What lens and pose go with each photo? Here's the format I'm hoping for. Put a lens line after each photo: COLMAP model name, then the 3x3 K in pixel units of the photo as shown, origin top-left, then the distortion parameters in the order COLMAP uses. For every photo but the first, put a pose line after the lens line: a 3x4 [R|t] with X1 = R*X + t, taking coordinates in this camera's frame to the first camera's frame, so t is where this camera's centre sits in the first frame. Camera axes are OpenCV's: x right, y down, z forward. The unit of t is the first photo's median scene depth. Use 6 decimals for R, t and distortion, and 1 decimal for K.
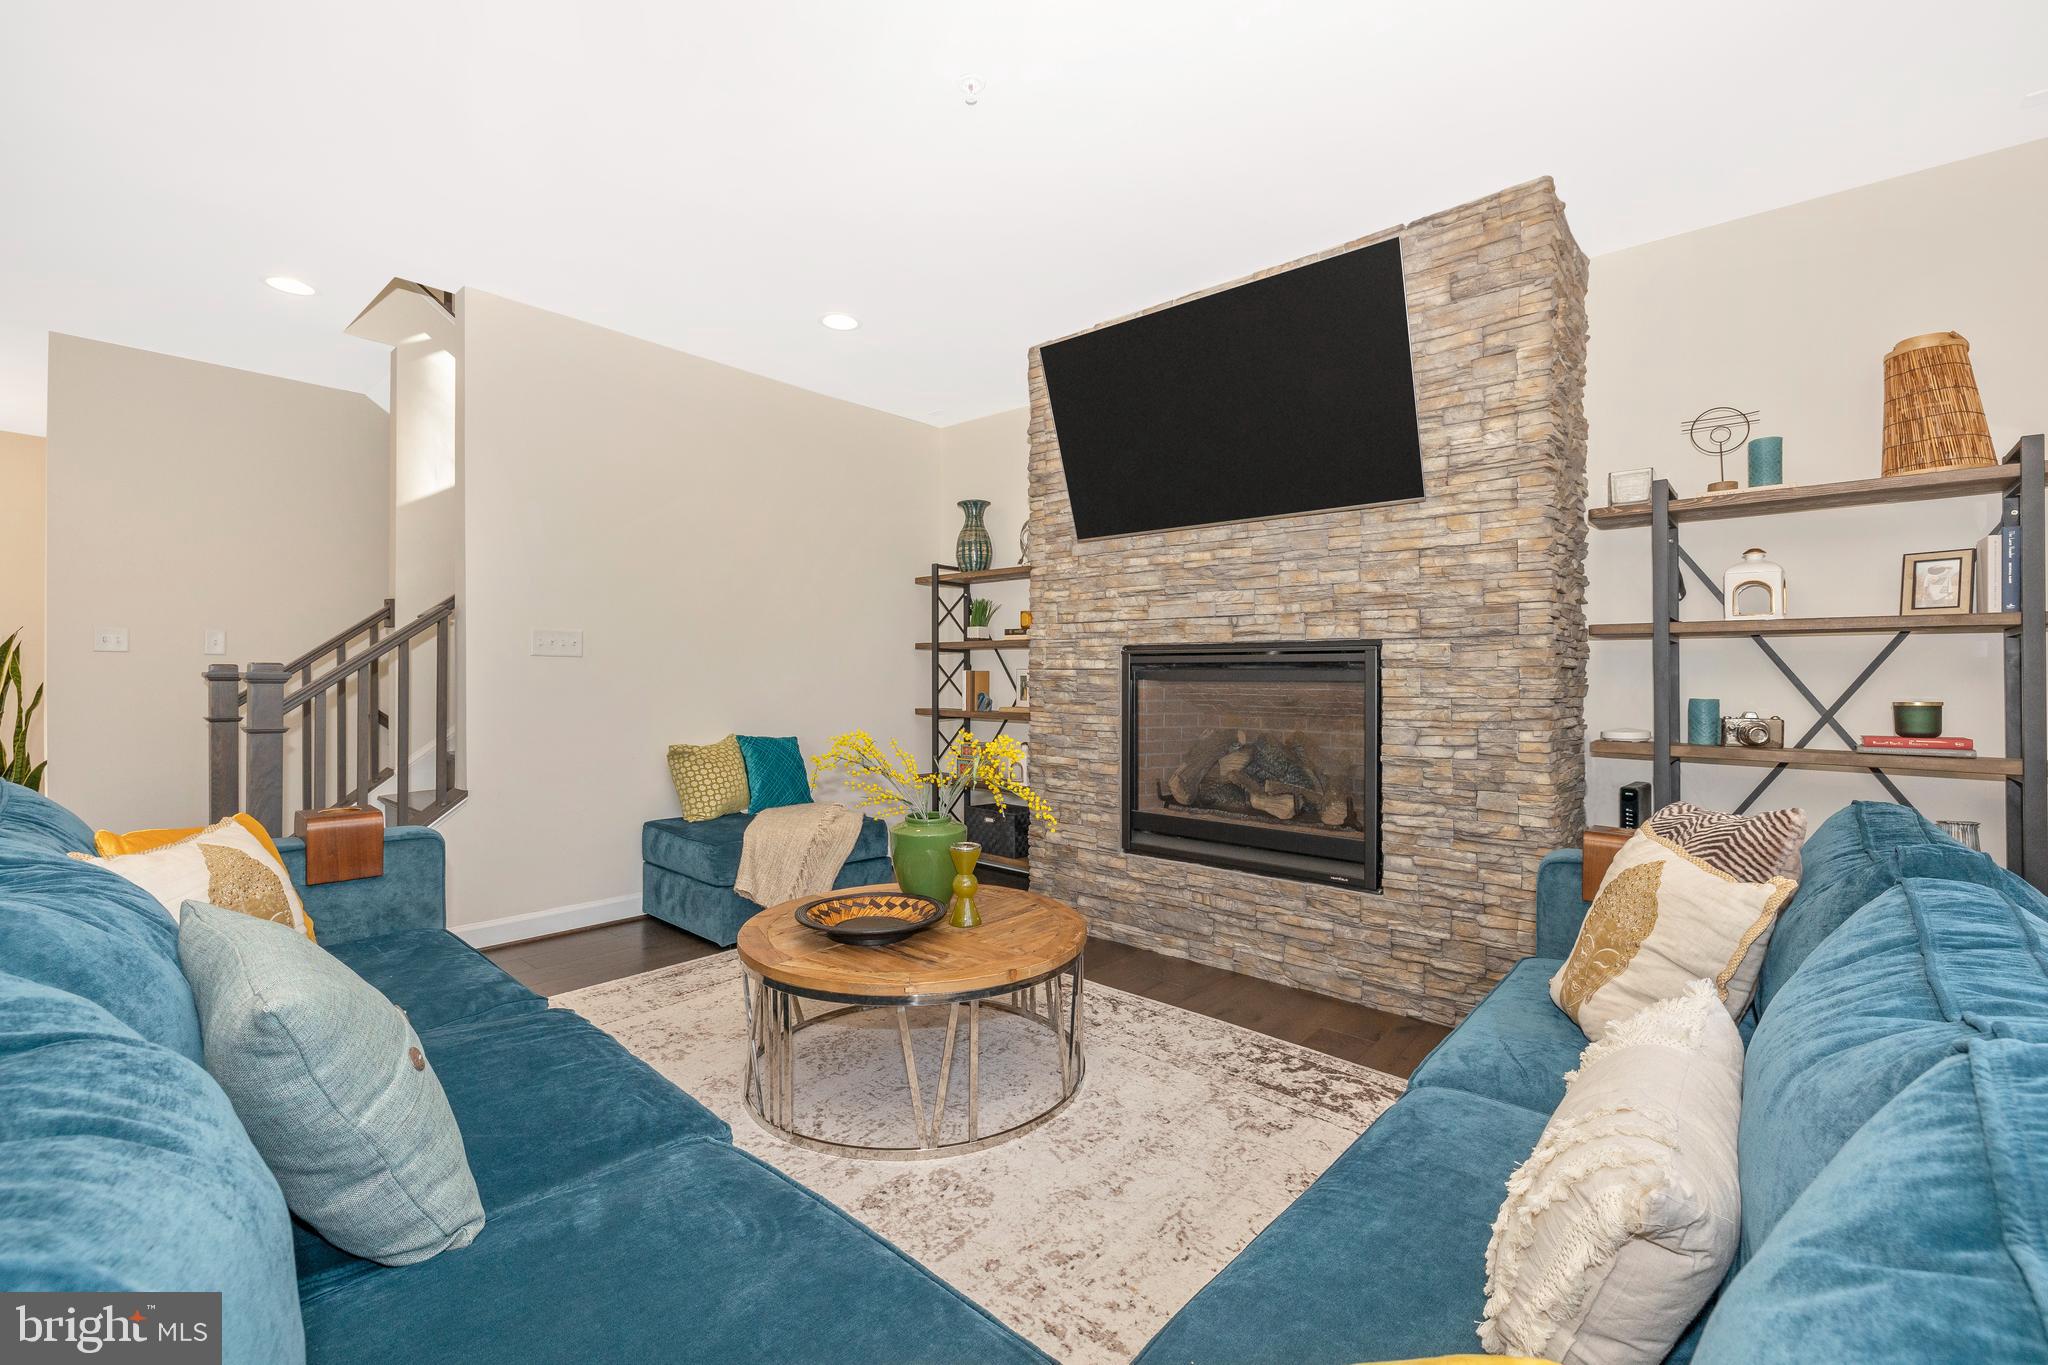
lens RADIAL K [[871.1, 0, 1025.2], [0, 871.1, 673.4], [0, 0, 1]] dist [-0.000927, -0.000004]
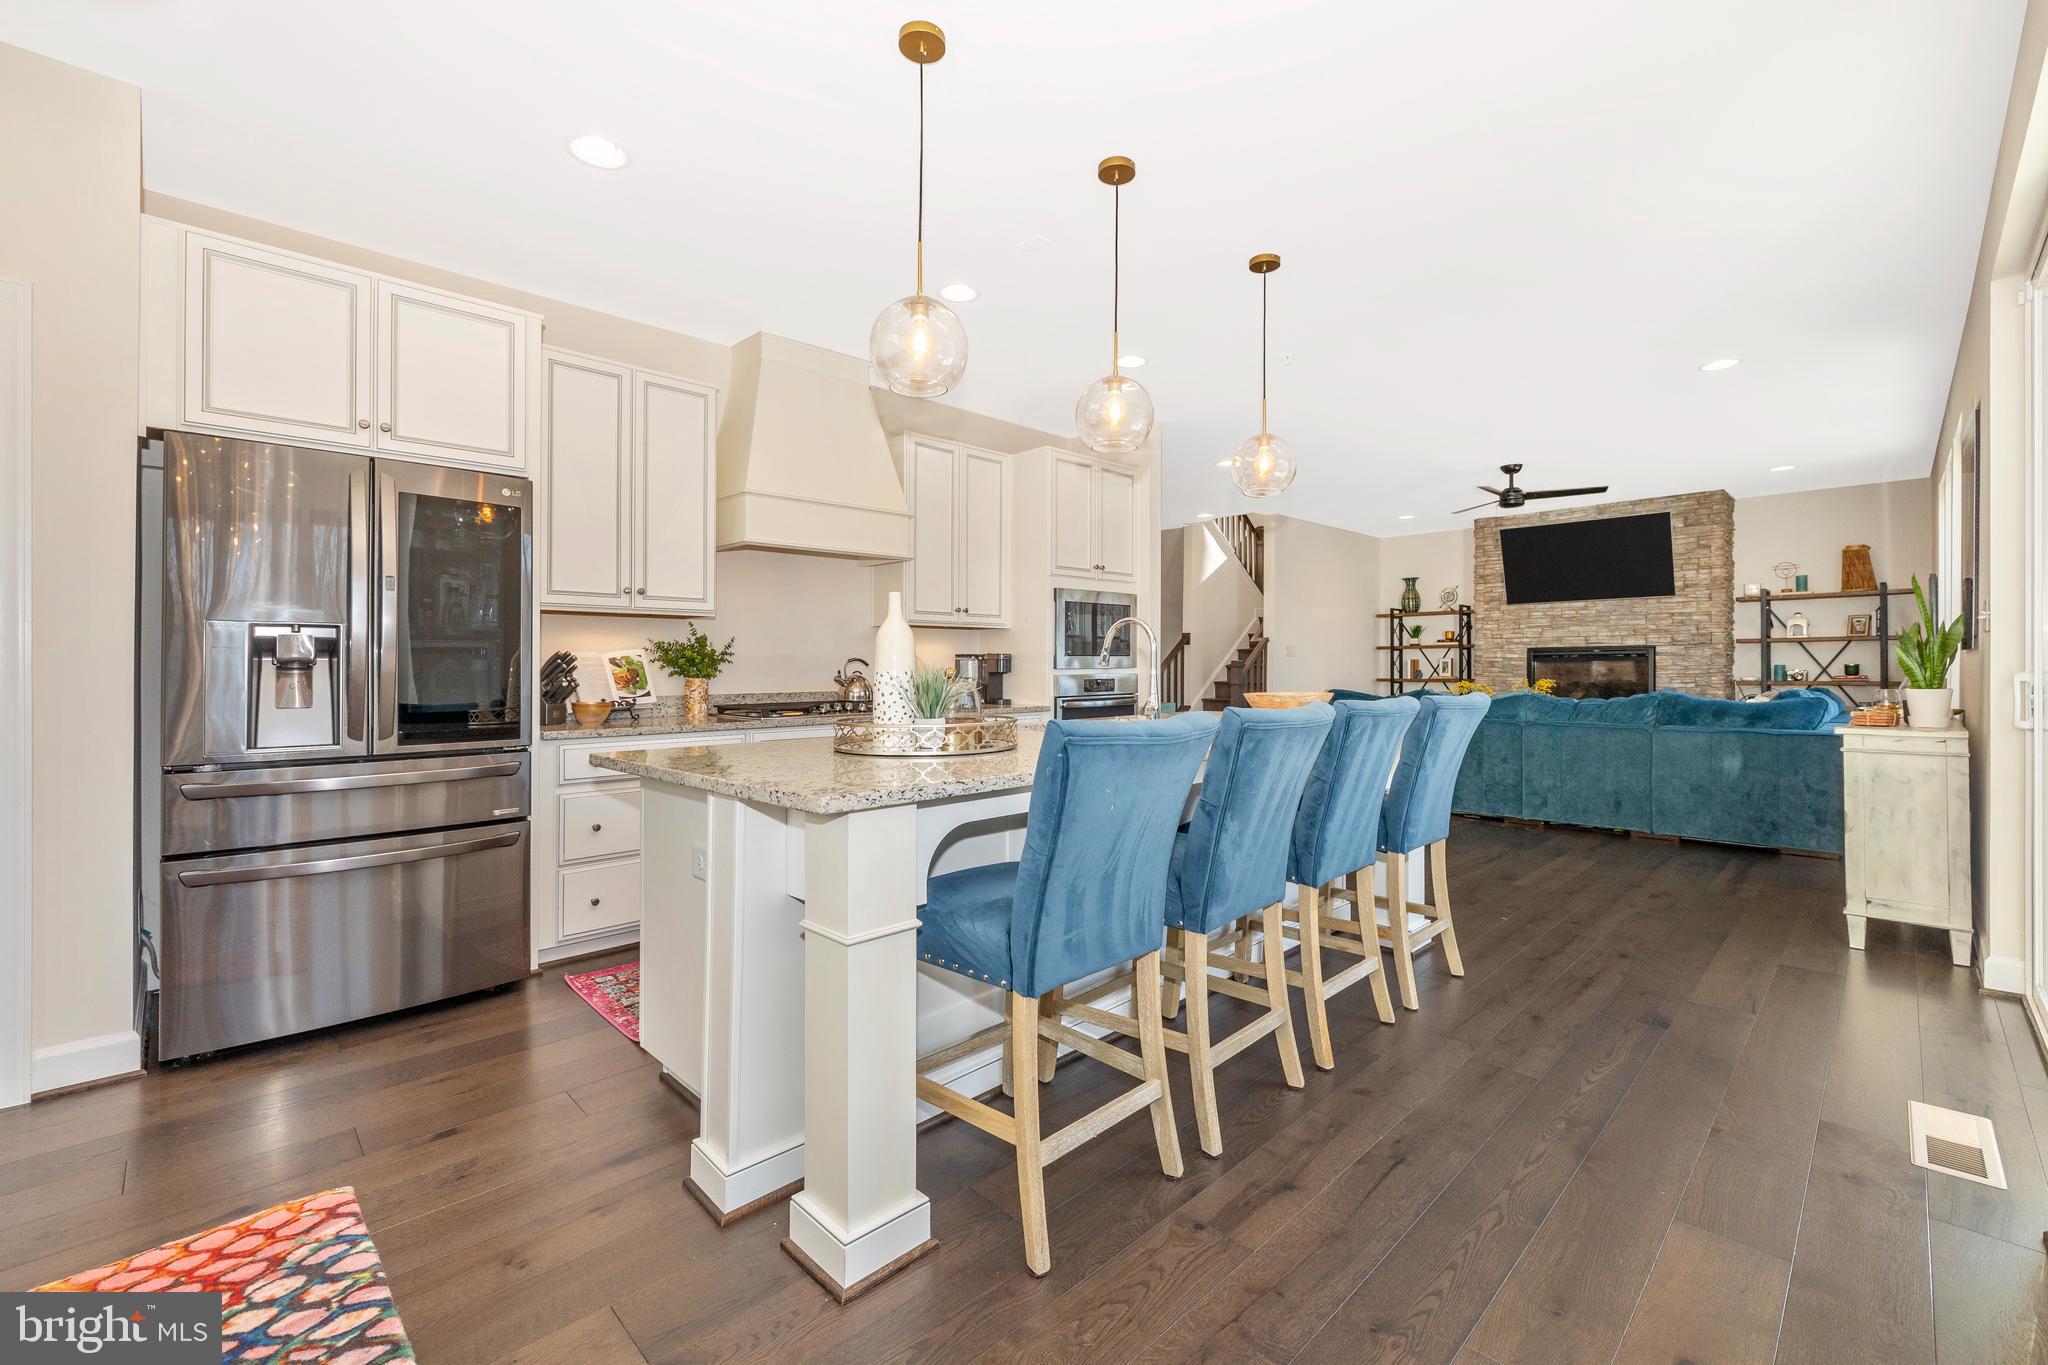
lens RADIAL K [[864.4, 0, 1016.3], [0, 864.4, 678.5], [0, 0, 1]] dist [-0.000756, -0.000251]
pose [[0.996577, -0.012715, -0.081685, -1.422793], [0.013987, 0.999789, 0.015019, -0.003338], [0.081477, -0.016110, 0.996545, -1.942580]]
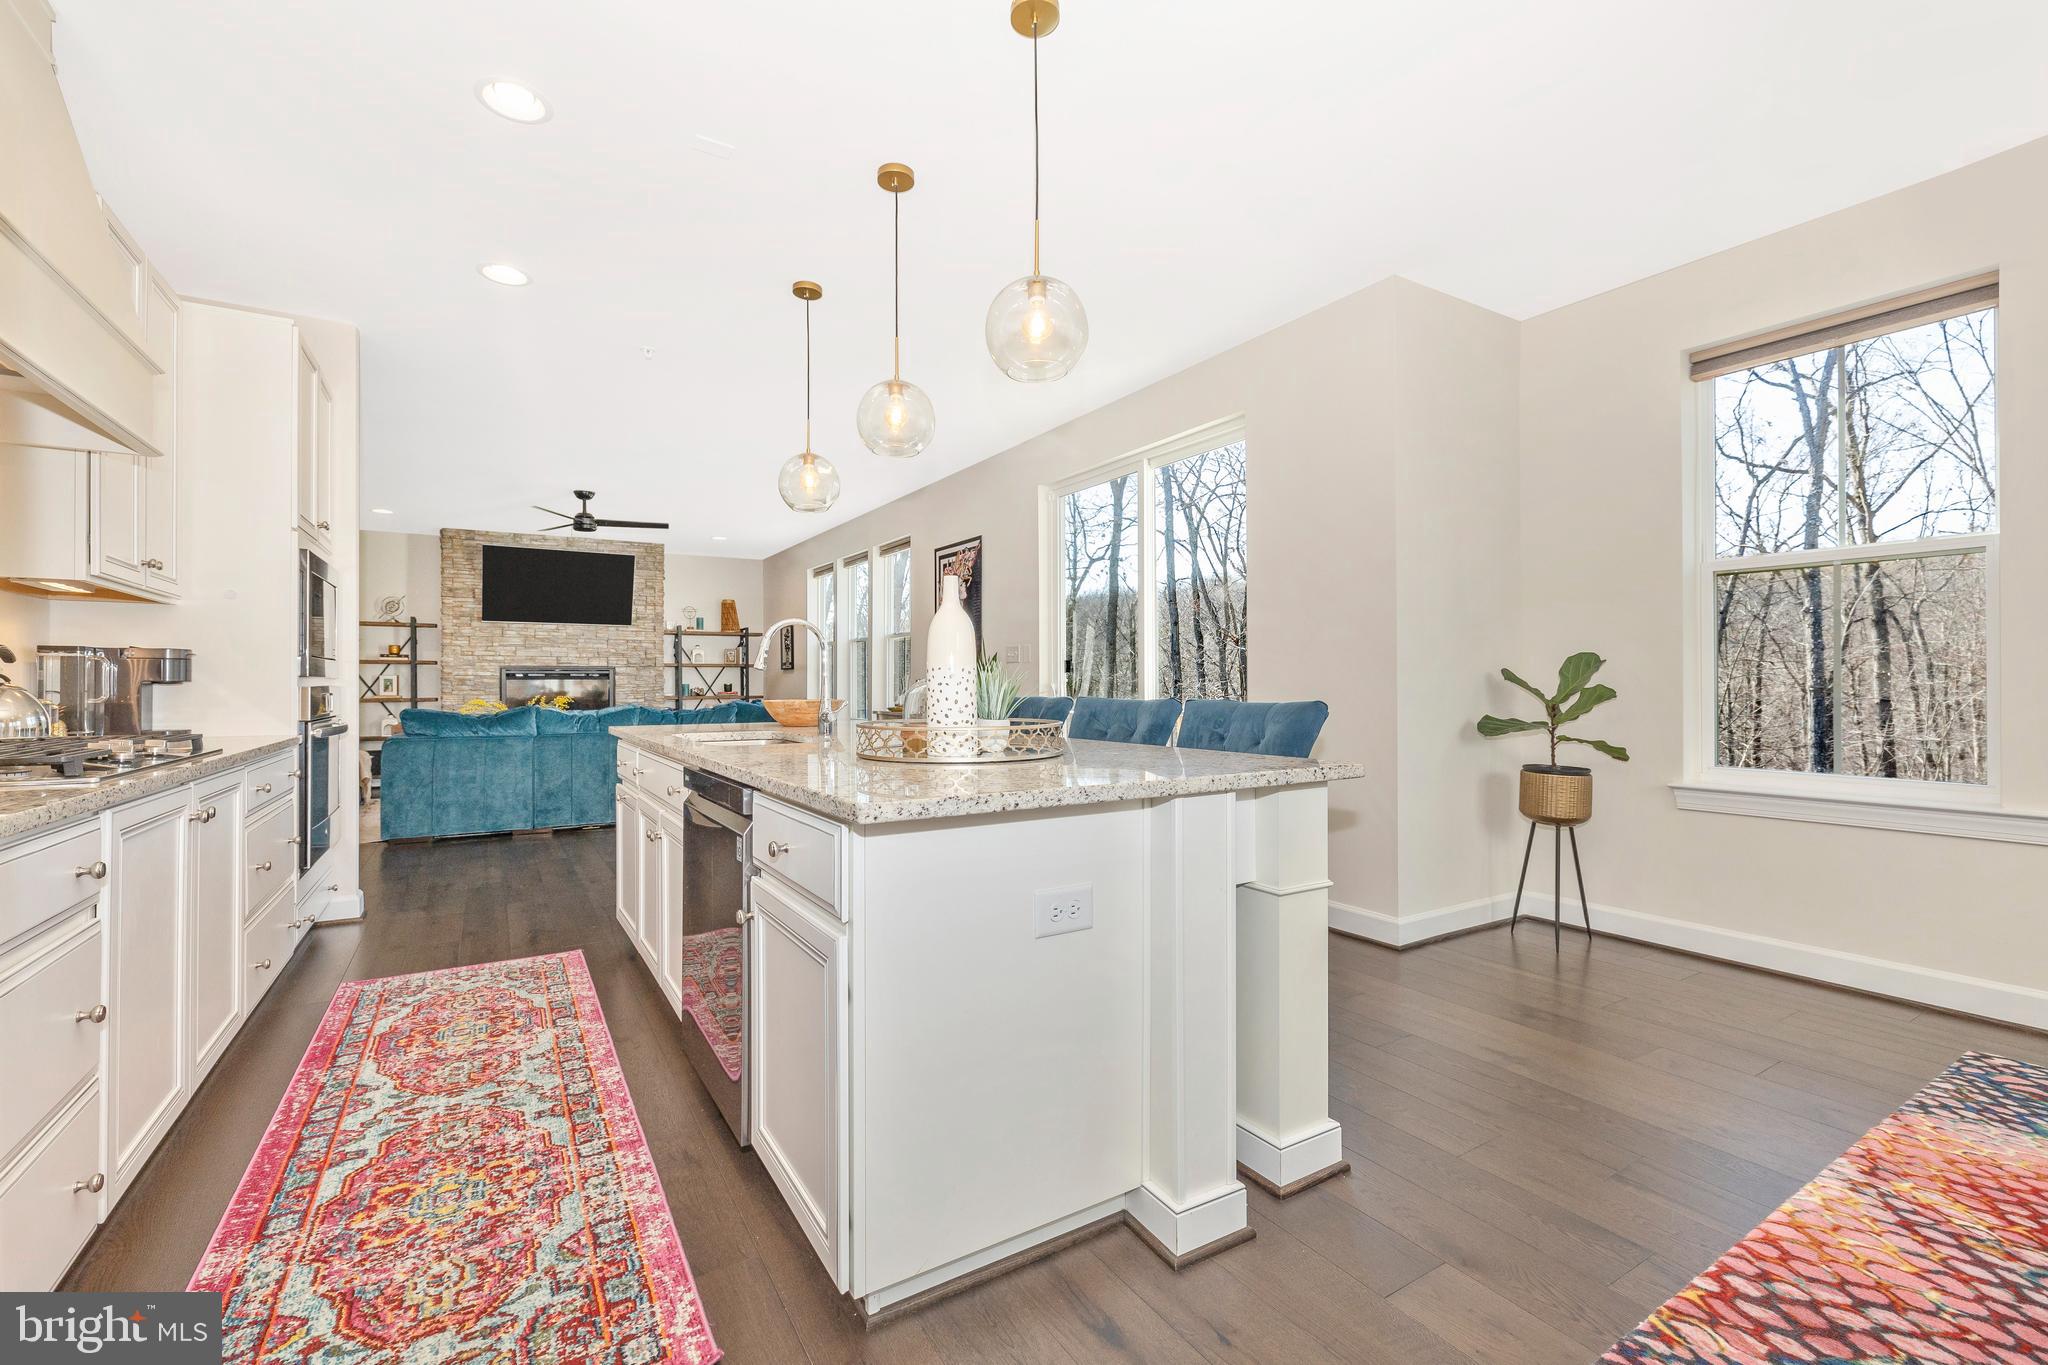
lens RADIAL K [[864.4, 0, 1016.3], [0, 864.4, 678.5], [0, 0, 1]] dist [-0.000756, -0.000251]
pose [[0.294678, -0.000657, 0.955597, -2.256544], [0.002457, 0.999997, -0.000070, 0.008934], [-0.955594, 0.002368, 0.294678, -1.388471]]
